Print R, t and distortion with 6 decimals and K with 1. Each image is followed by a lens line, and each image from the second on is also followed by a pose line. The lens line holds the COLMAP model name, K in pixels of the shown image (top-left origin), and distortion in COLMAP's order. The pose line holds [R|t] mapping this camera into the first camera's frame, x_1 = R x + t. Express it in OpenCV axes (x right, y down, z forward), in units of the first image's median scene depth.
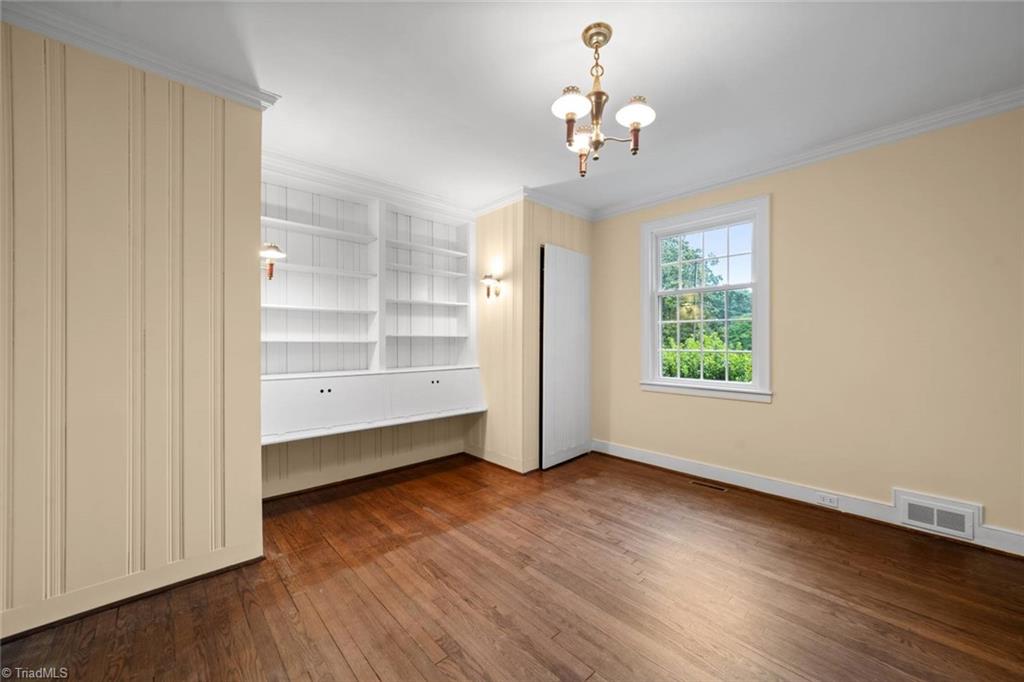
lens RADIAL K [[393.9, 0, 517.4], [0, 393.9, 342.3], [0, 0, 1]] dist [-0.005180, 0.001089]
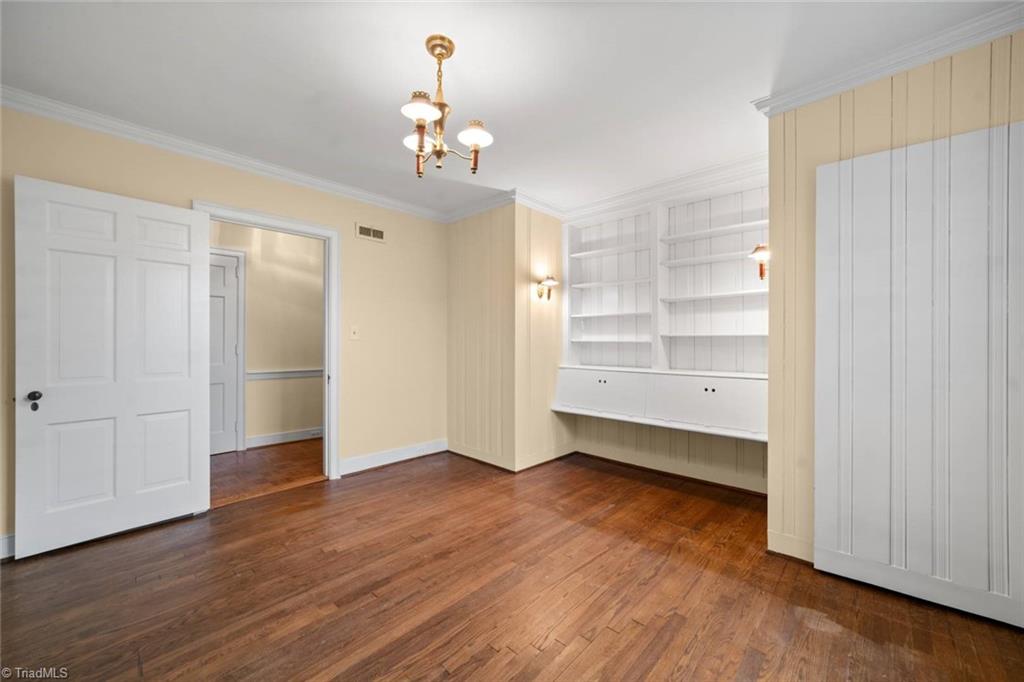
lens RADIAL K [[393.9, 0, 521.3], [0, 393.9, 344.4], [0, 0, 1]] dist [-0.005180, 0.001089]
pose [[0.069273, 0.007806, -0.997567, 0.793650], [-0.000730, 0.999970, 0.007774, -0.002517], [0.997597, 0.000189, 0.069276, 0.724504]]
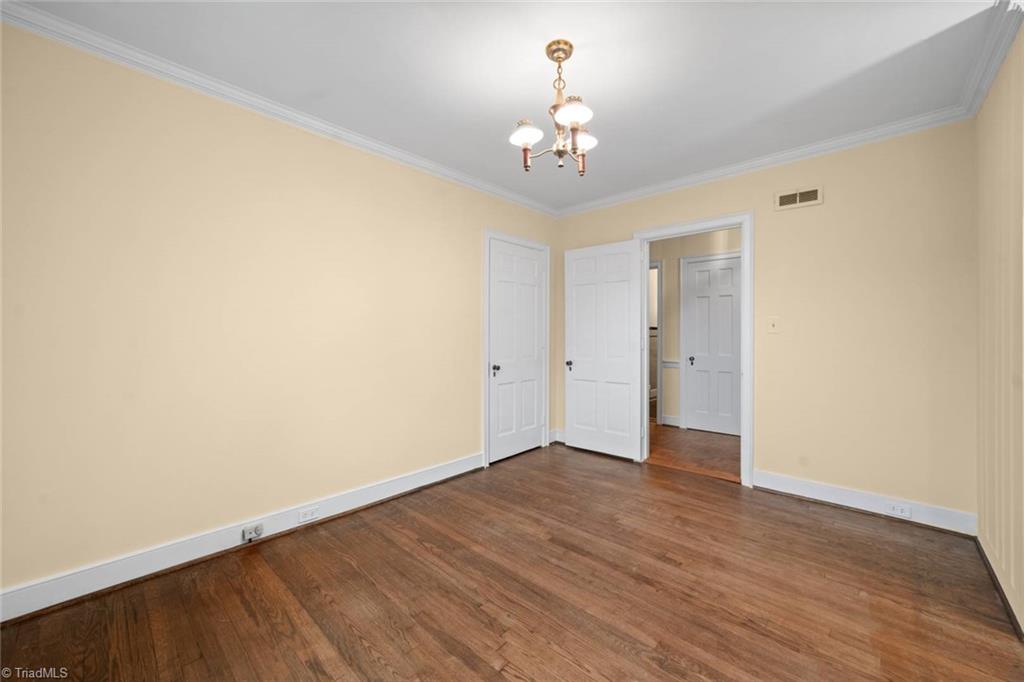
lens RADIAL K [[393.9, 0, 515.4], [0, 393.9, 332.2], [0, 0, 1]] dist [-0.005180, 0.001089]
pose [[-0.997423, 0.000327, -0.071750, 0.255464], [0.000767, 0.999981, -0.006107, -0.003046], [0.071746, -0.006147, -0.997404, 1.310388]]
